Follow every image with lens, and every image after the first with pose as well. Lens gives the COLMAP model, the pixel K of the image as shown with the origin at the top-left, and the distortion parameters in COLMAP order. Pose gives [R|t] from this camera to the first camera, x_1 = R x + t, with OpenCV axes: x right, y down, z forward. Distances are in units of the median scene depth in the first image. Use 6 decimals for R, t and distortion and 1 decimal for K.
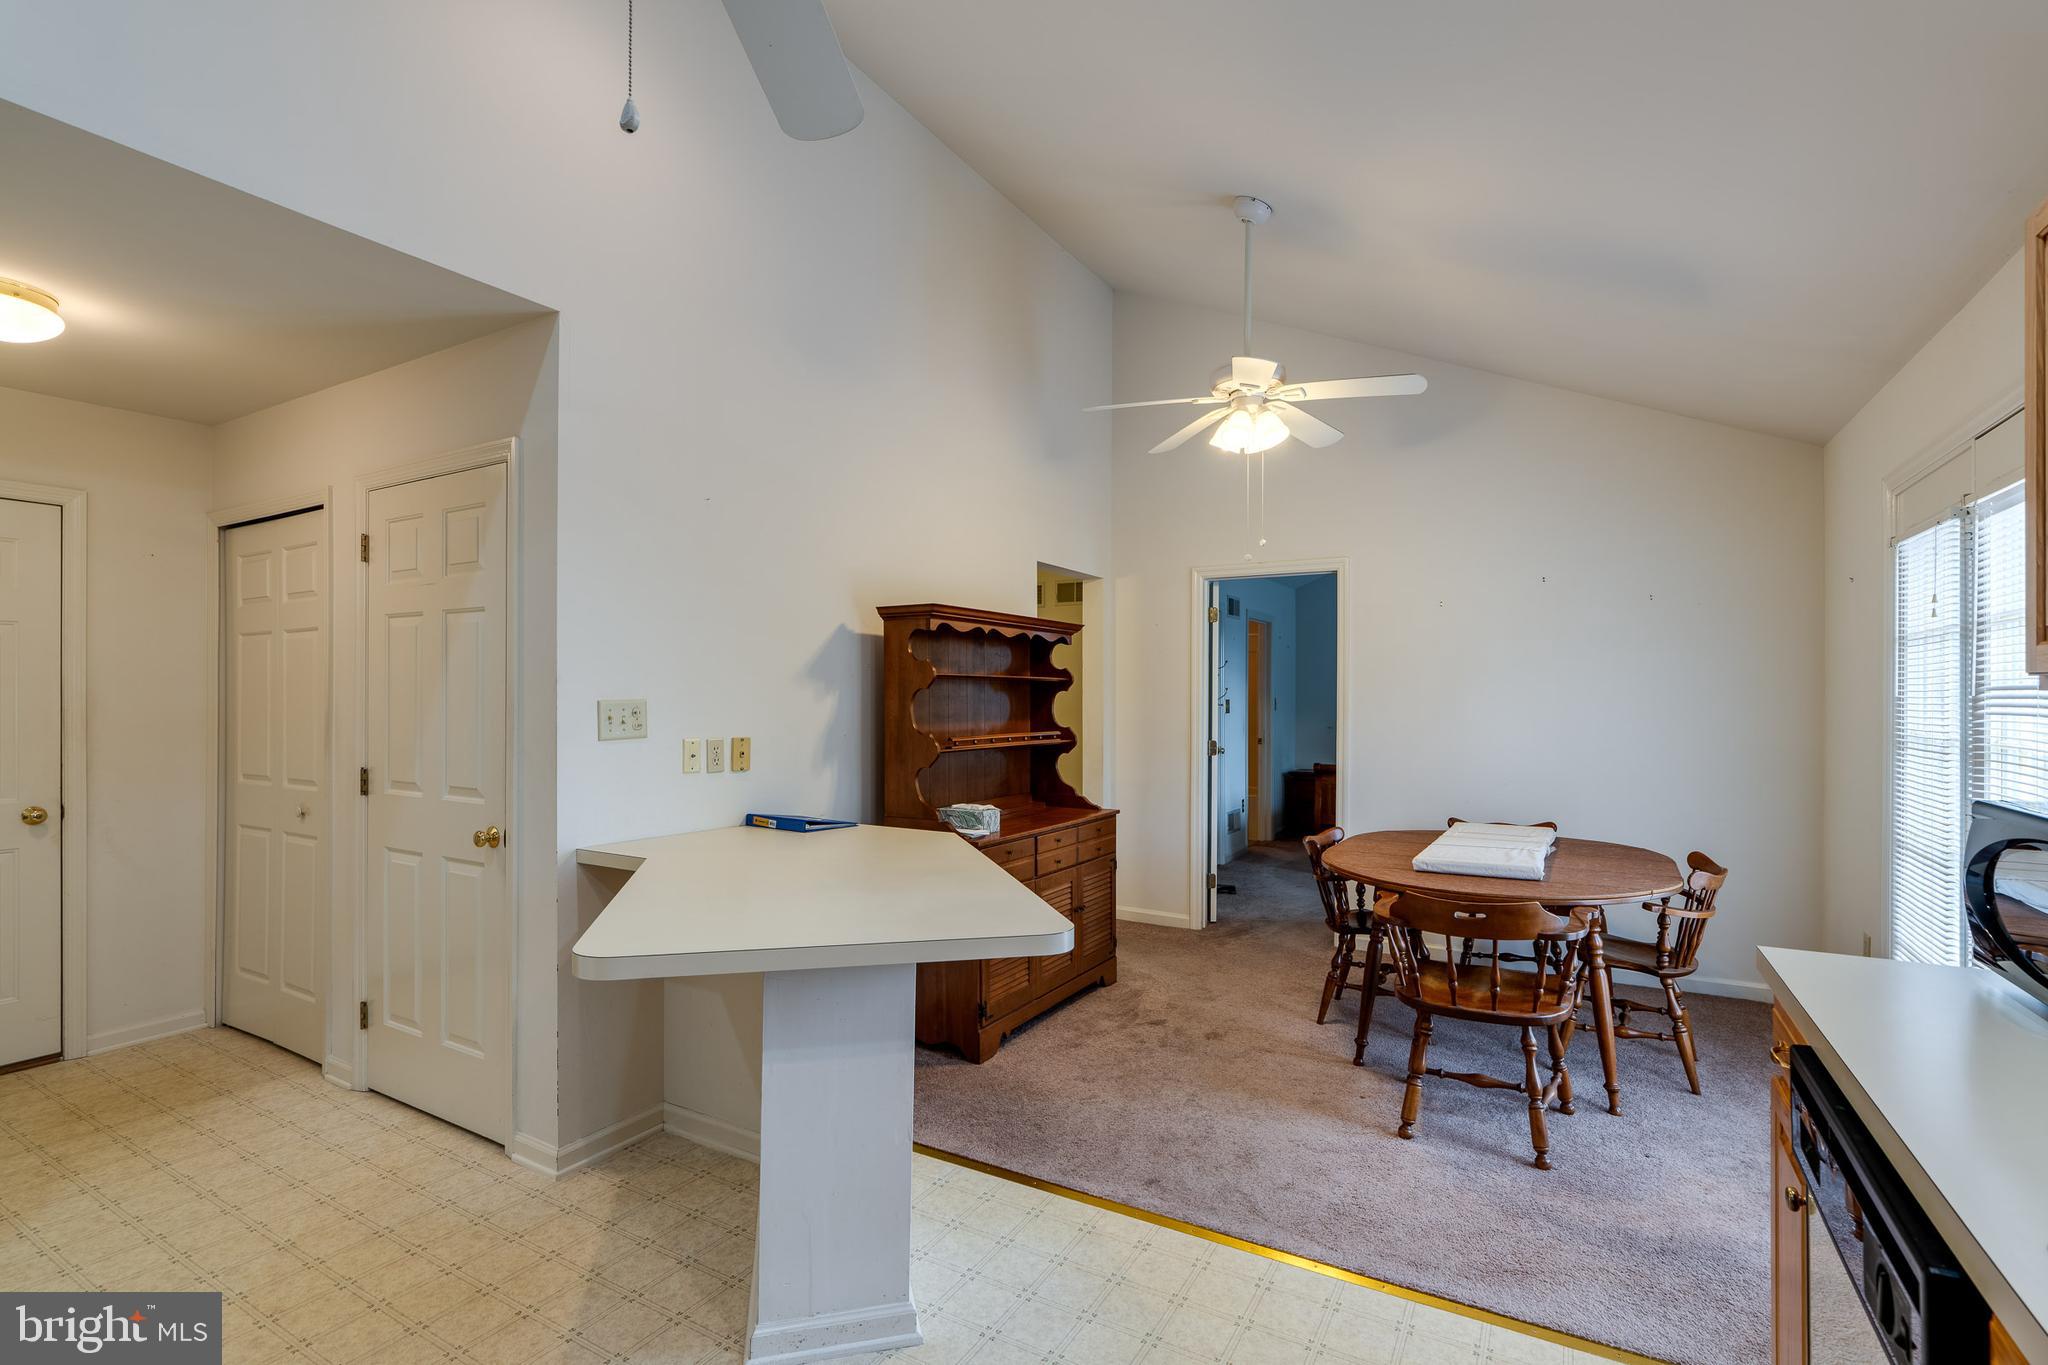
lens RADIAL K [[937.0, 0, 1035.2], [0, 937.0, 689.8], [0, 0, 1]] dist [-0.005513, 0.001639]
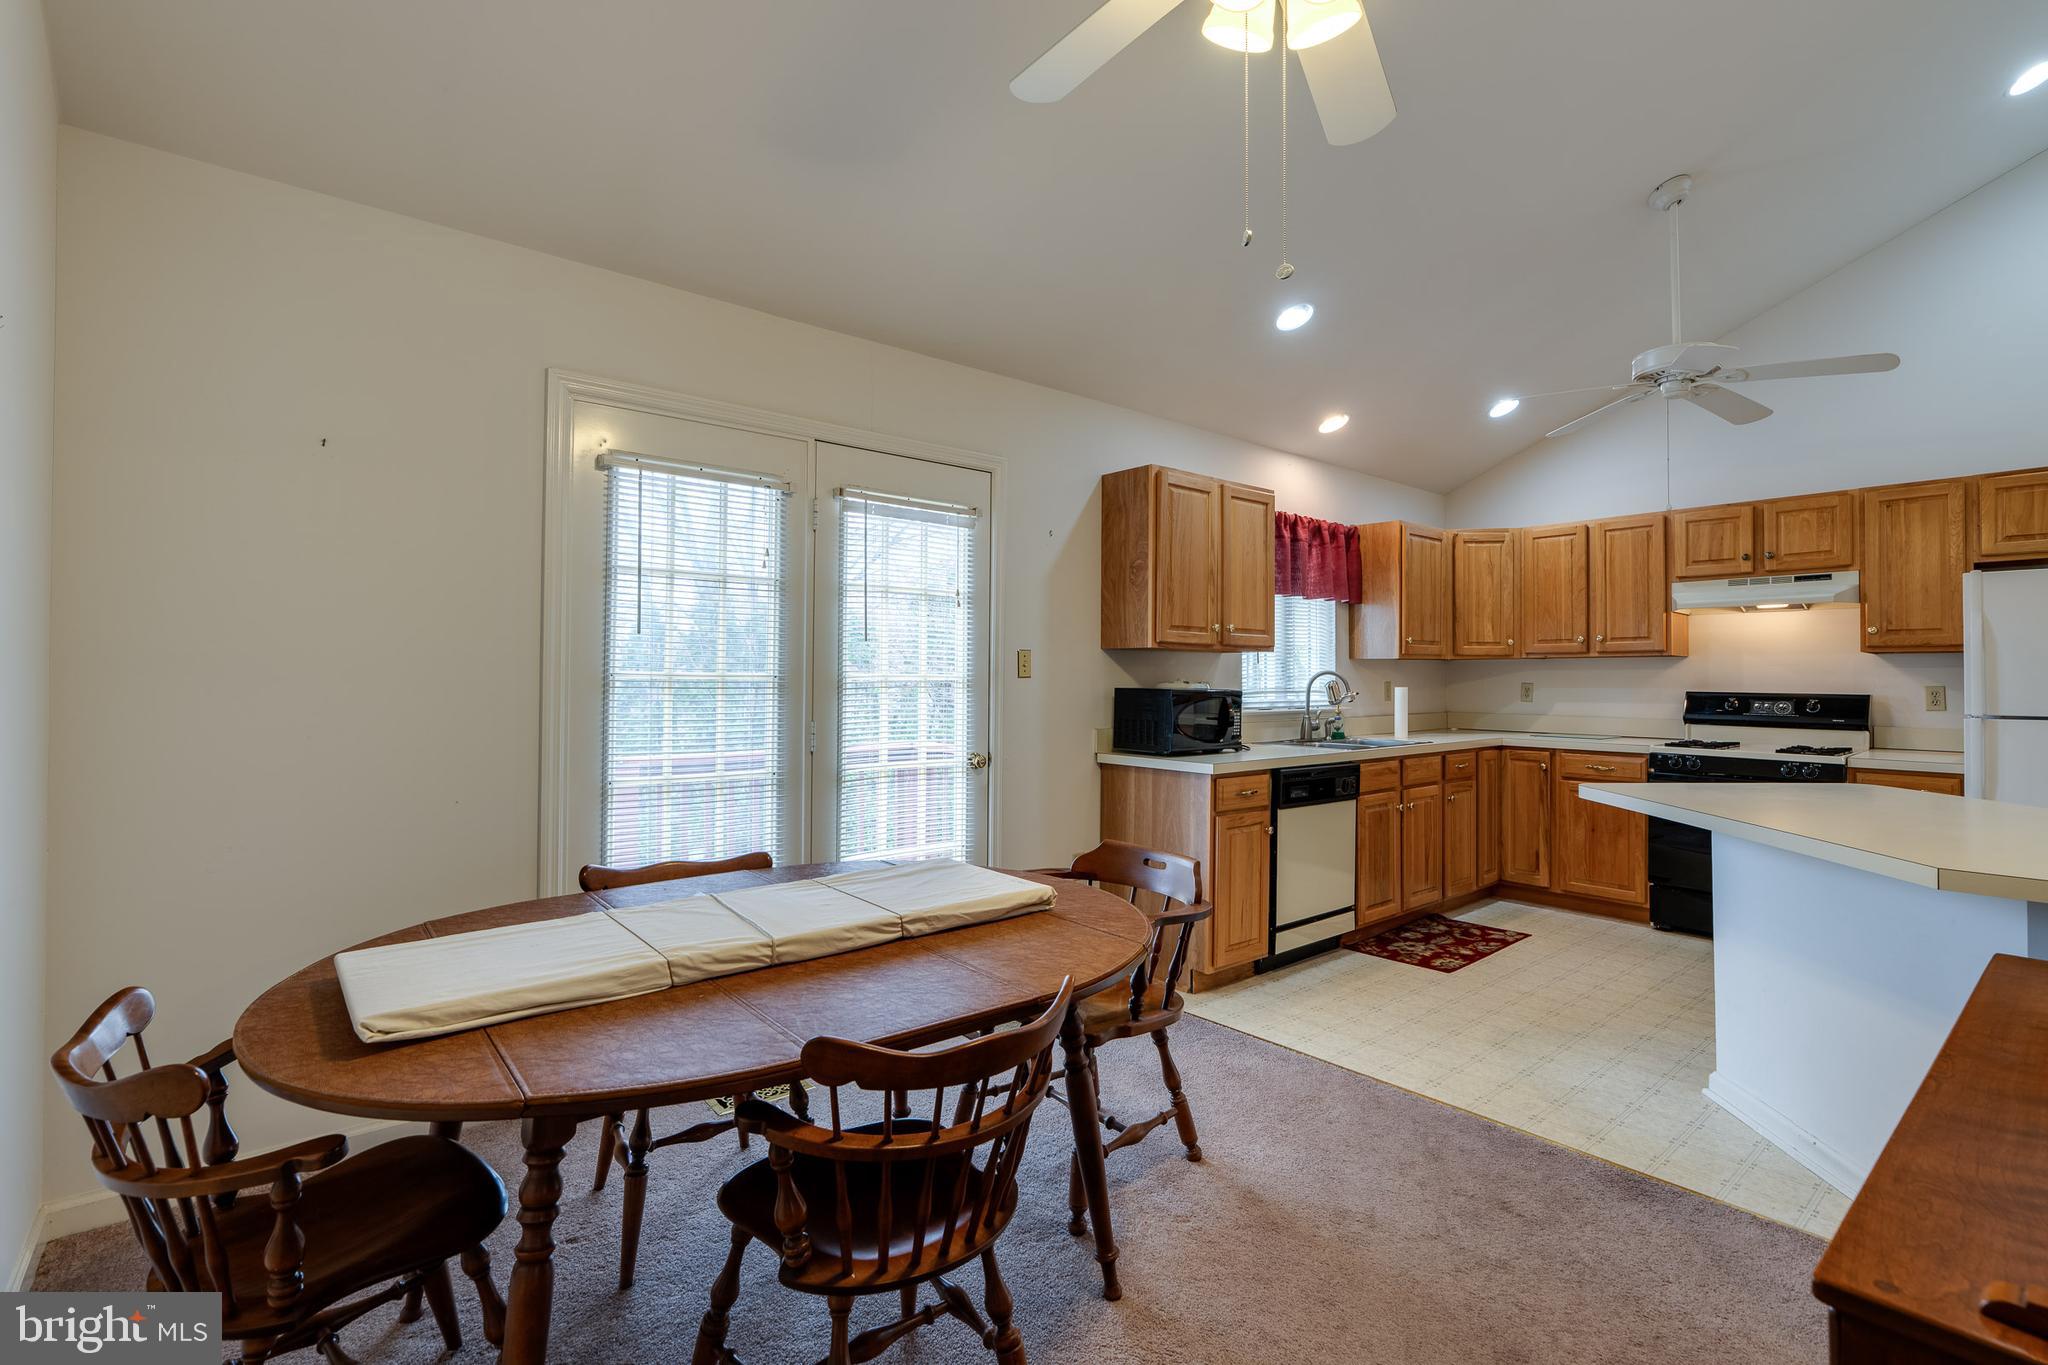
lens RADIAL K [[937.0, 0, 1058.8], [0, 937.0, 662.6], [0, 0, 1]] dist [-0.005513, 0.001639]
pose [[-0.946301, -0.009003, 0.323160, 0.222042], [-0.014947, 0.999762, -0.015917, 0.051431], [-0.322940, -0.019892, -0.946210, 1.671435]]
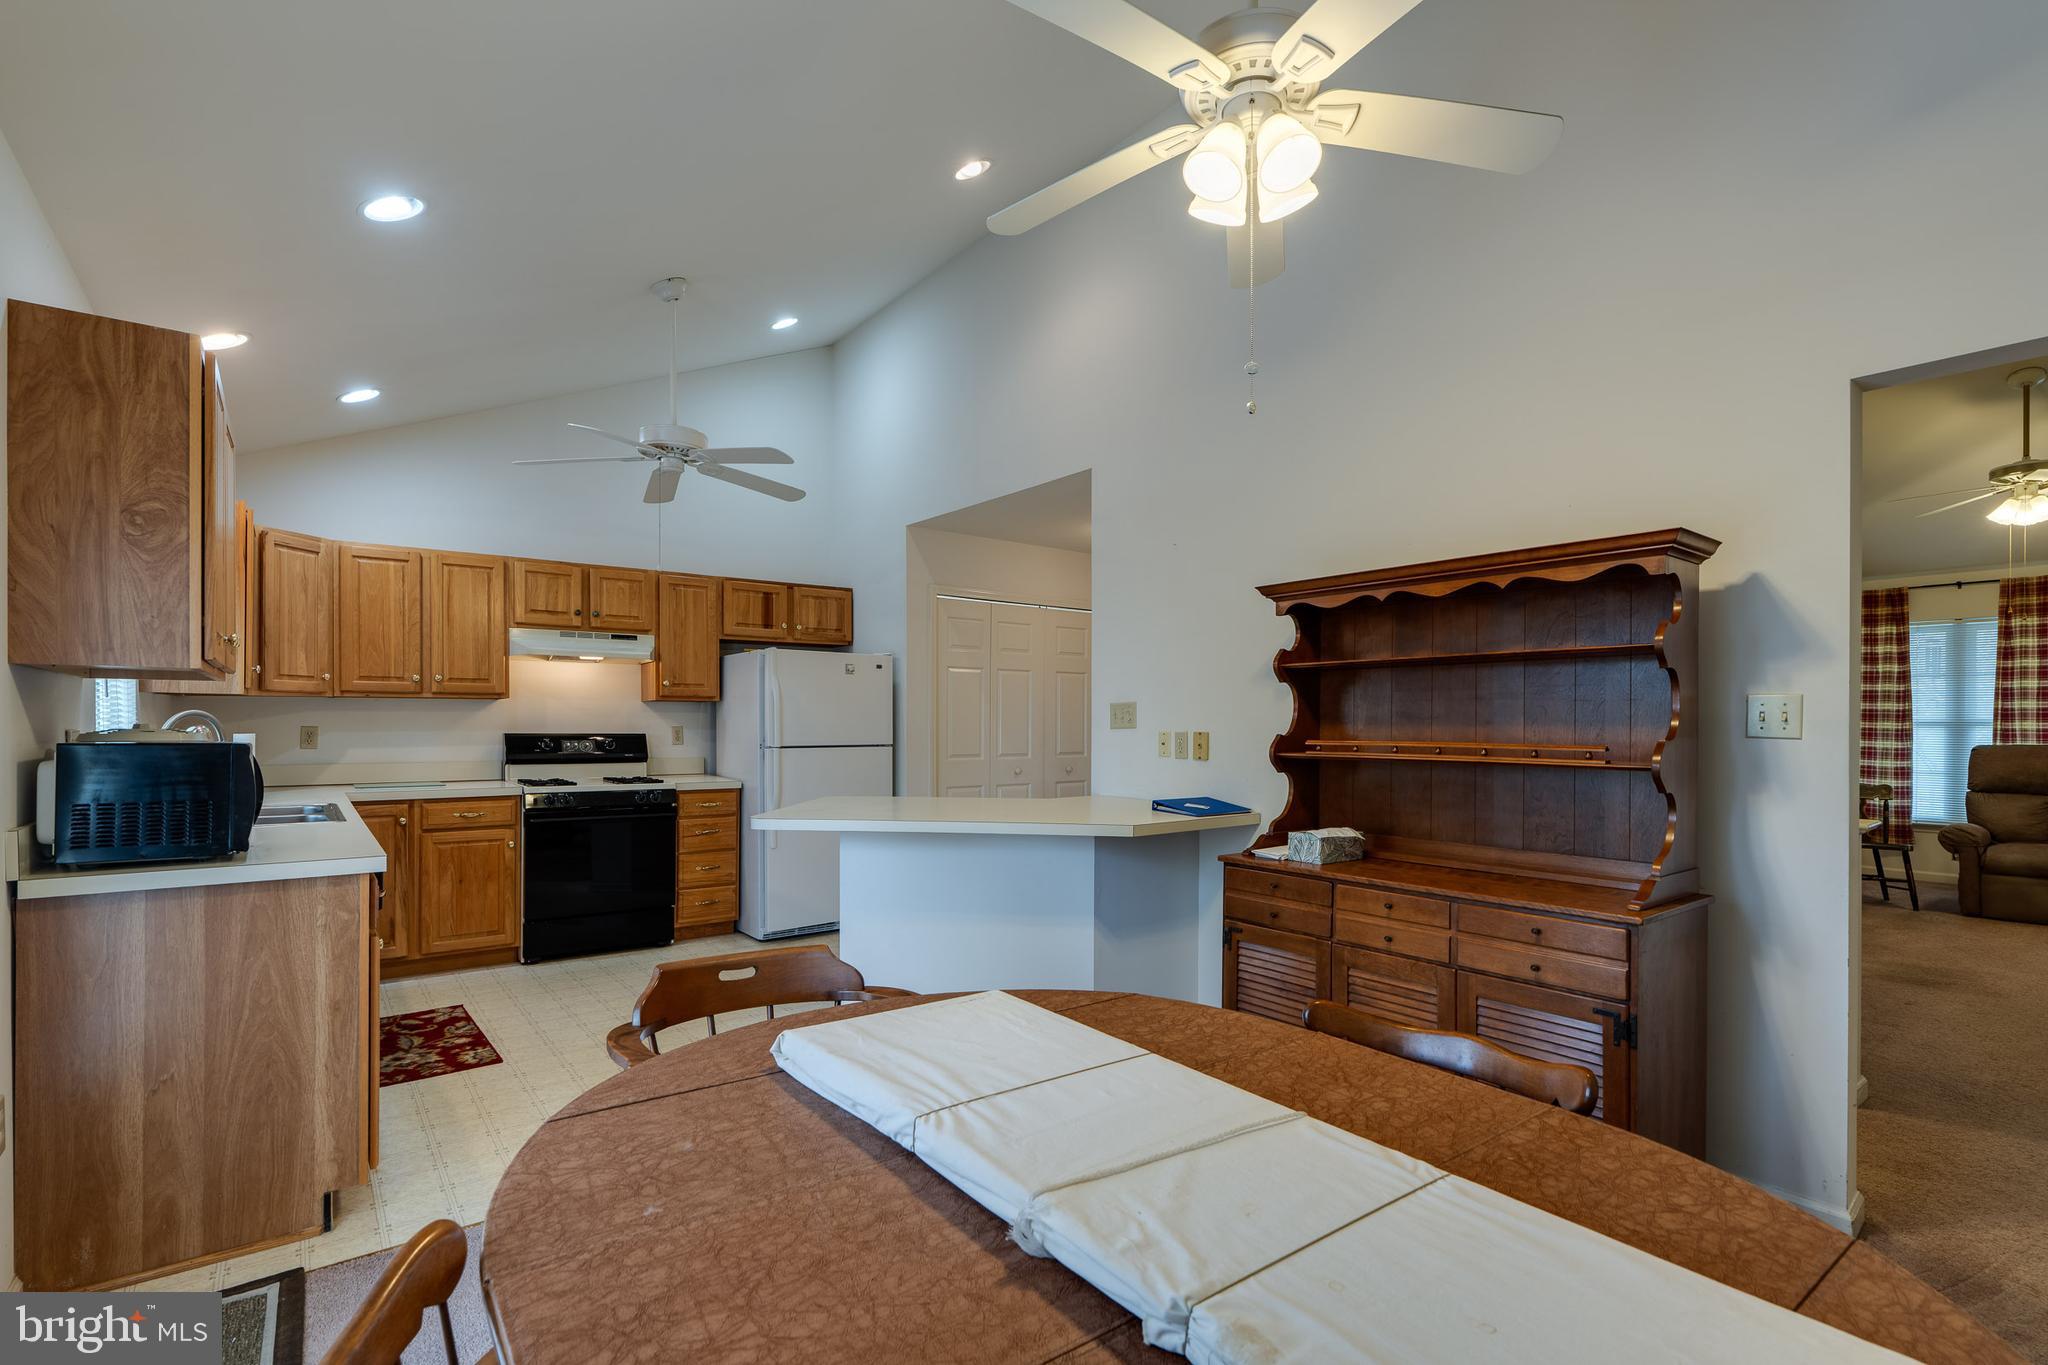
lens RADIAL K [[937.0, 0, 1018.4], [0, 937.0, 727.1], [0, 0, 1]] dist [-0.005513, 0.001639]
pose [[-0.381965, -0.006169, -0.924156, 0.905219], [-0.003670, 0.999980, -0.005159, 0.053443], [0.924169, 0.001421, -0.381980, 1.278899]]
